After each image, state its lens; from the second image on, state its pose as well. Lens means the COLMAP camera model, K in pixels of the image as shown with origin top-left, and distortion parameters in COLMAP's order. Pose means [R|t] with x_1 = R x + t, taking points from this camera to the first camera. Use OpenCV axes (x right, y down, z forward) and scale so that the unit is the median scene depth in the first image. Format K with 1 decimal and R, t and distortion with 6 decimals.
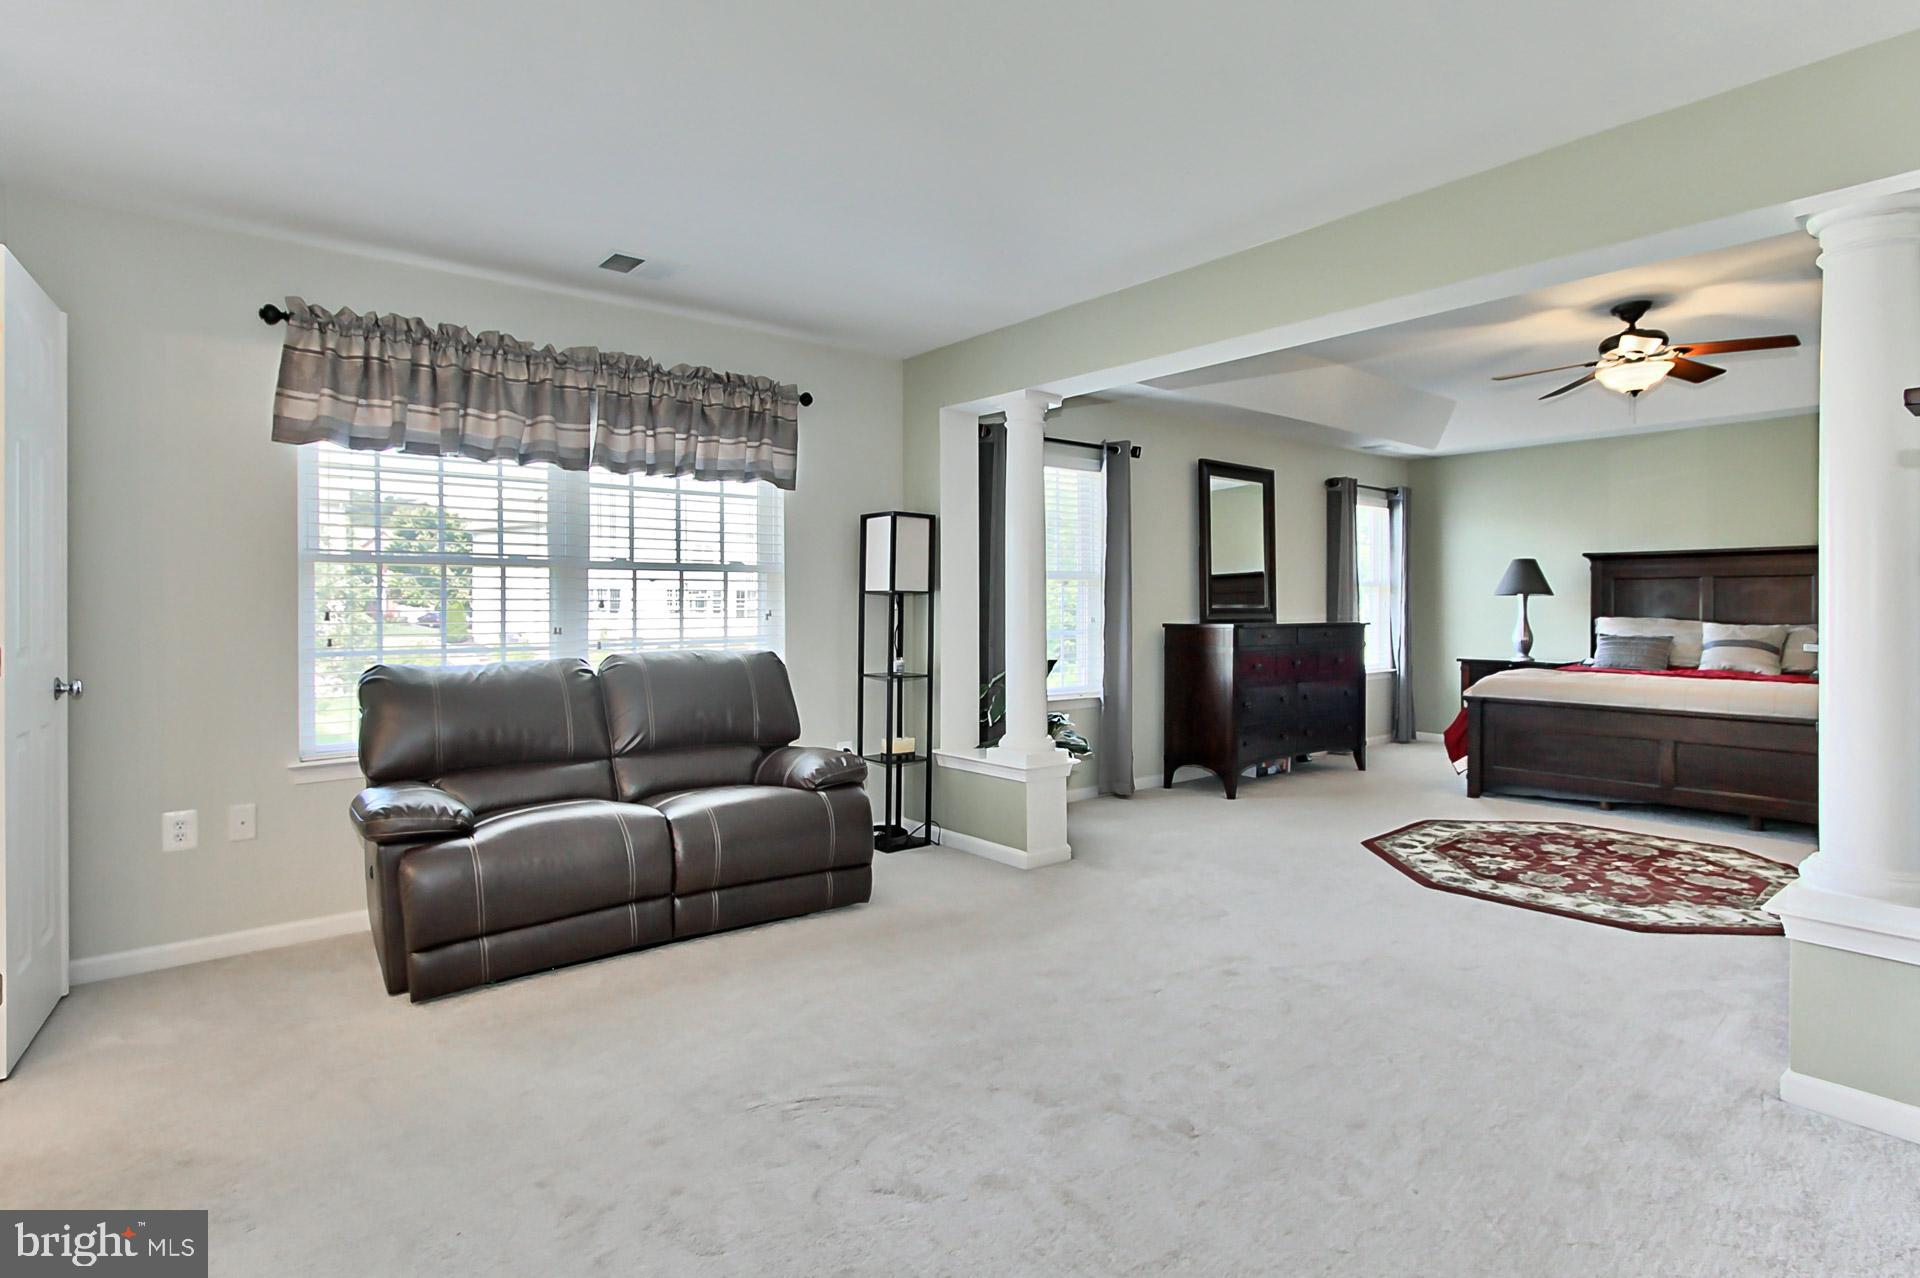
lens RADIAL K [[1057.6, 0, 974.1], [0, 1057.6, 622.7], [0, 0, 1]] dist [-0.007688, 0.001252]
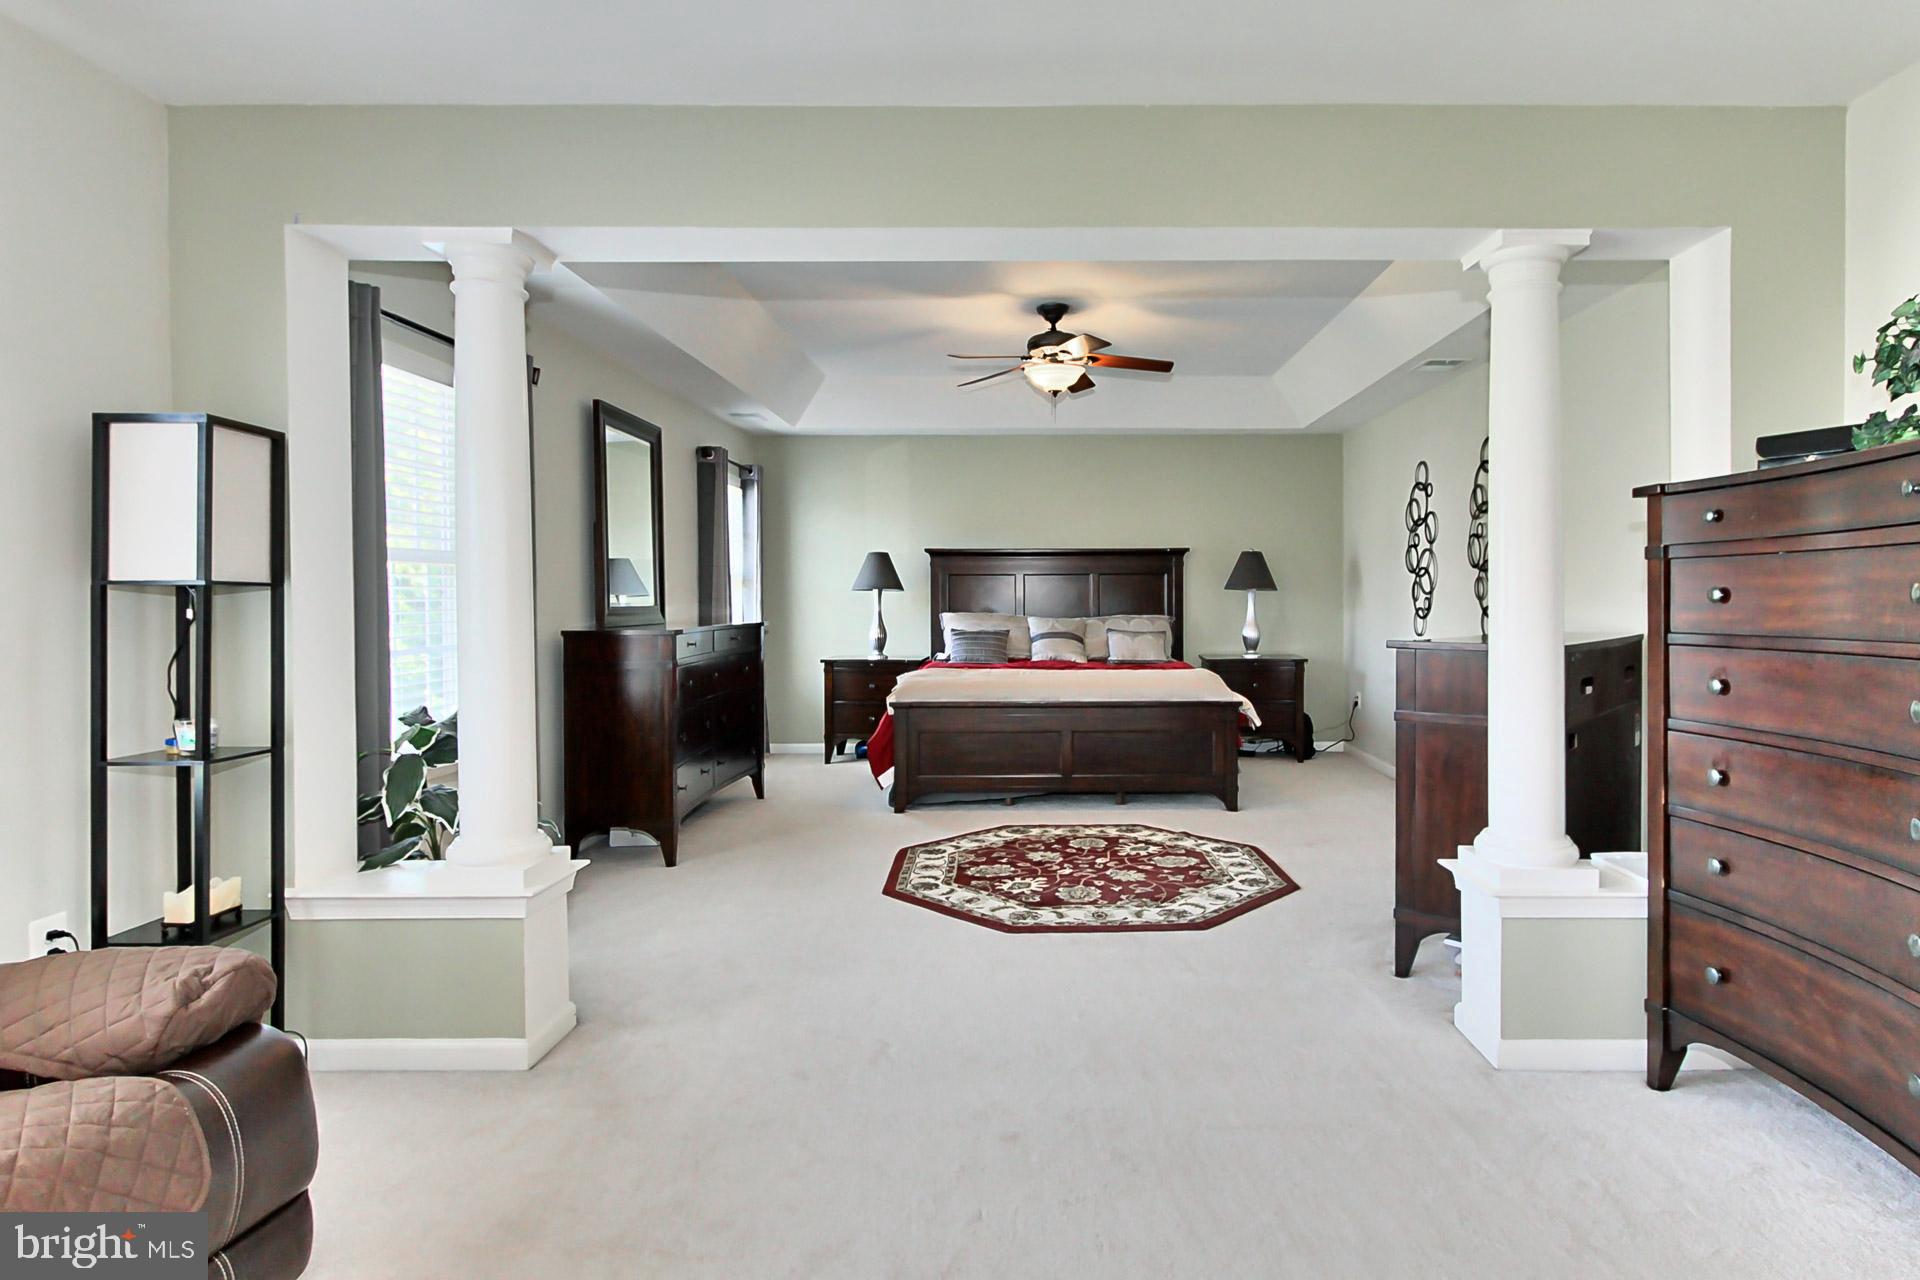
lens RADIAL K [[1057.6, 0, 952.2], [0, 1057.6, 628.4], [0, 0, 1]] dist [-0.007688, 0.001252]
pose [[0.628355, -0.024456, 0.777542, -0.216778], [0.011191, 0.999686, 0.022400, -0.014595], [-0.777846, -0.005374, 0.628432, 0.404381]]
